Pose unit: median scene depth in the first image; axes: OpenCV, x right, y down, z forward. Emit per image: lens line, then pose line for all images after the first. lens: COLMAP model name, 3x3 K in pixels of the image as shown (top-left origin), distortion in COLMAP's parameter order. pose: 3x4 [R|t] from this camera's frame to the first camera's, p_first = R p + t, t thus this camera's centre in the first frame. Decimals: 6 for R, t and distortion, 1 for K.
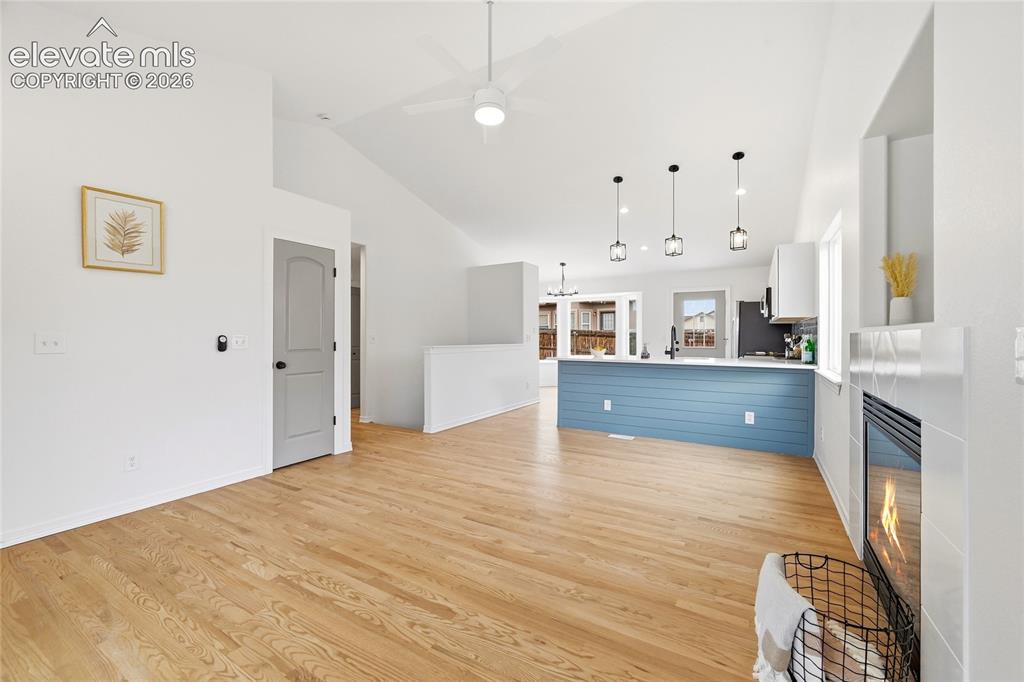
lens RADIAL K [[411.2, 0, 512.0], [0, 411.2, 341.0], [0, 0, 1]] dist [-0.000188, 0.000112]
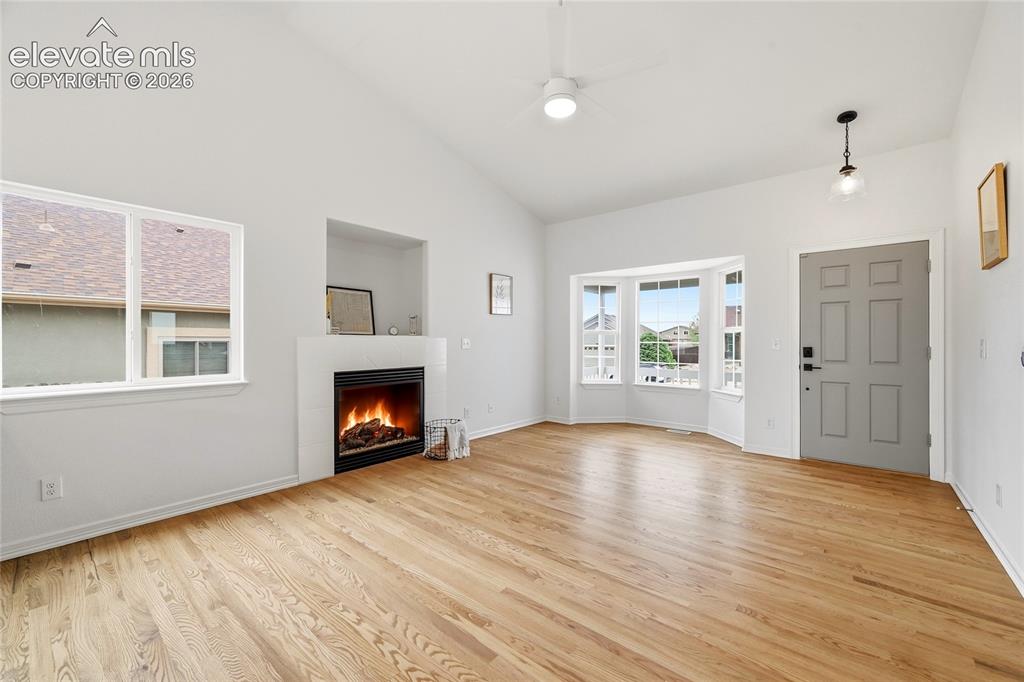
lens RADIAL K [[411.2, 0, 512.0], [0, 411.2, 341.0], [0, 0, 1]] dist [-0.000188, 0.000112]
pose [[-0.986799, -0.001286, 0.161947, -0.056318], [0.001063, 0.999895, 0.014419, -0.014460], [-0.161949, 0.014400, -0.986694, 1.108288]]
